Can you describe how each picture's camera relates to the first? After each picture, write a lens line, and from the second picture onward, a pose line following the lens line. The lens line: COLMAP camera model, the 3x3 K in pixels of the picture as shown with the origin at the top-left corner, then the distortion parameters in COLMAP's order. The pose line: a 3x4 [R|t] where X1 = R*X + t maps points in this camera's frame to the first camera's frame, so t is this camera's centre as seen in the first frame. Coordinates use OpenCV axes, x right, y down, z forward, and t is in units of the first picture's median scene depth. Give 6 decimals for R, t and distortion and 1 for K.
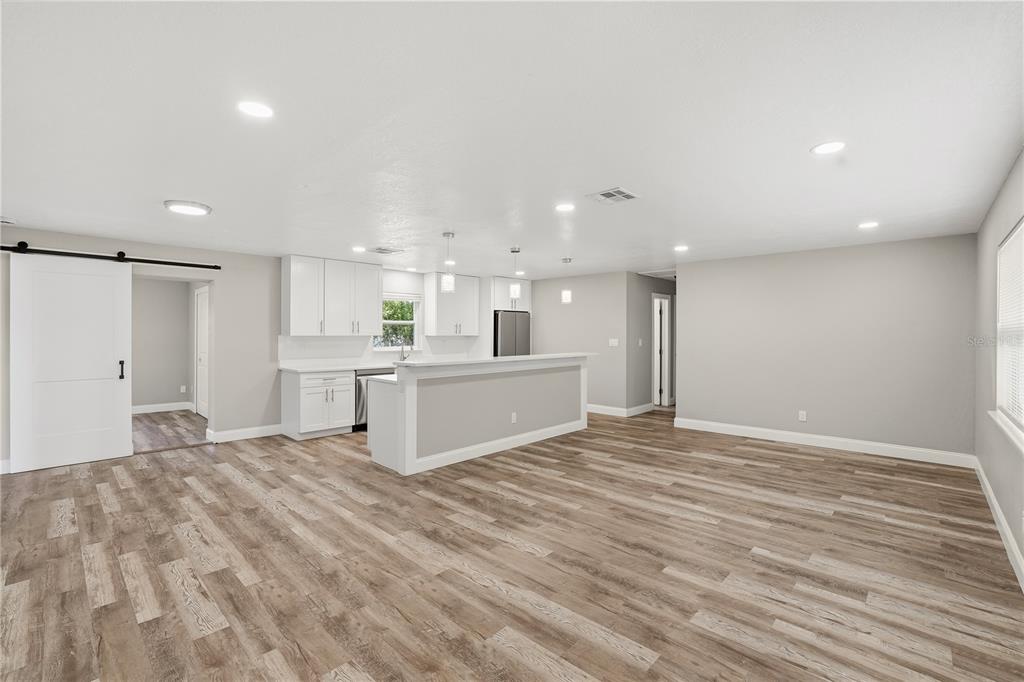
lens RADIAL K [[437.5, 0, 514.6], [0, 437.5, 333.6], [0, 0, 1]] dist [0.002012, 0.000176]
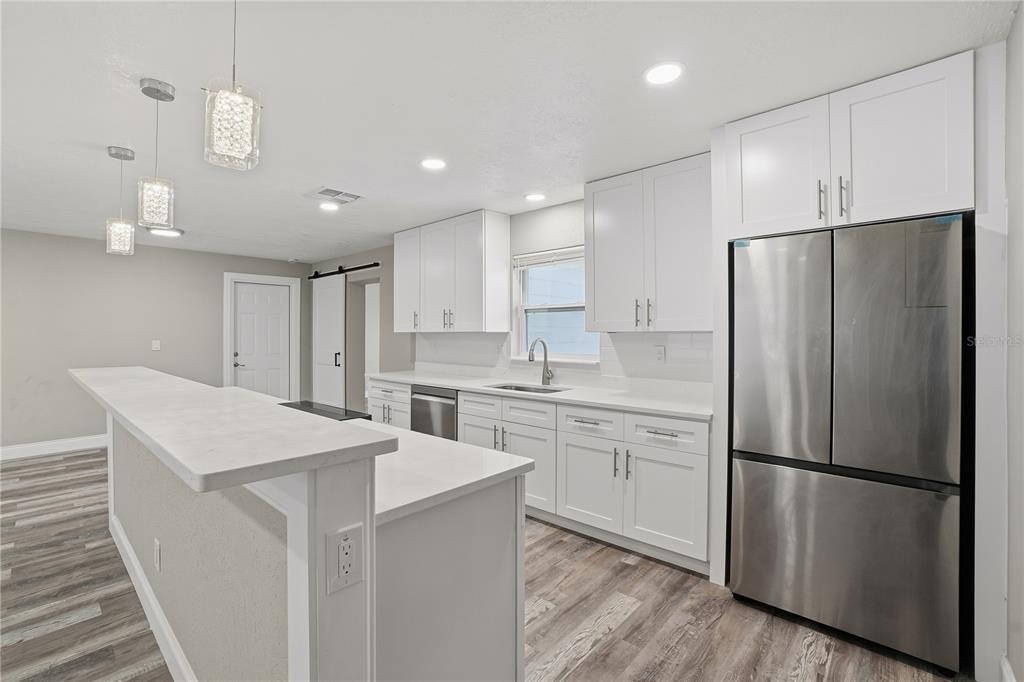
lens RADIAL K [[464.5, 0, 503.7], [0, 464.5, 335.9], [0, 0, 1]] dist [0.017780, 0.002186]
pose [[-0.026320, -0.001148, -0.999653, 0.451328], [-0.007827, 0.999969, -0.000942, 0.014448], [0.999623, 0.007799, -0.026328, 1.538996]]
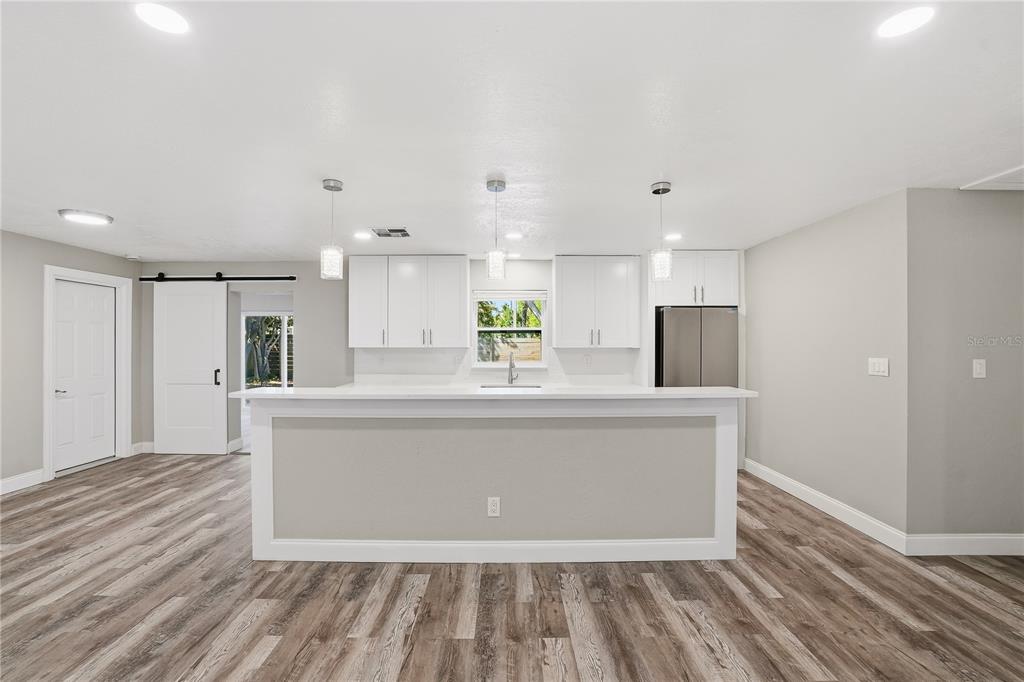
lens RADIAL K [[464.5, 0, 507.4], [0, 464.5, 336.7], [0, 0, 1]] dist [0.017780, 0.002186]
pose [[0.670875, -0.015585, -0.741407, 0.501473], [-0.002452, 0.999727, -0.023234, 0.005813], [0.741566, 0.017405, 0.670654, 0.757270]]
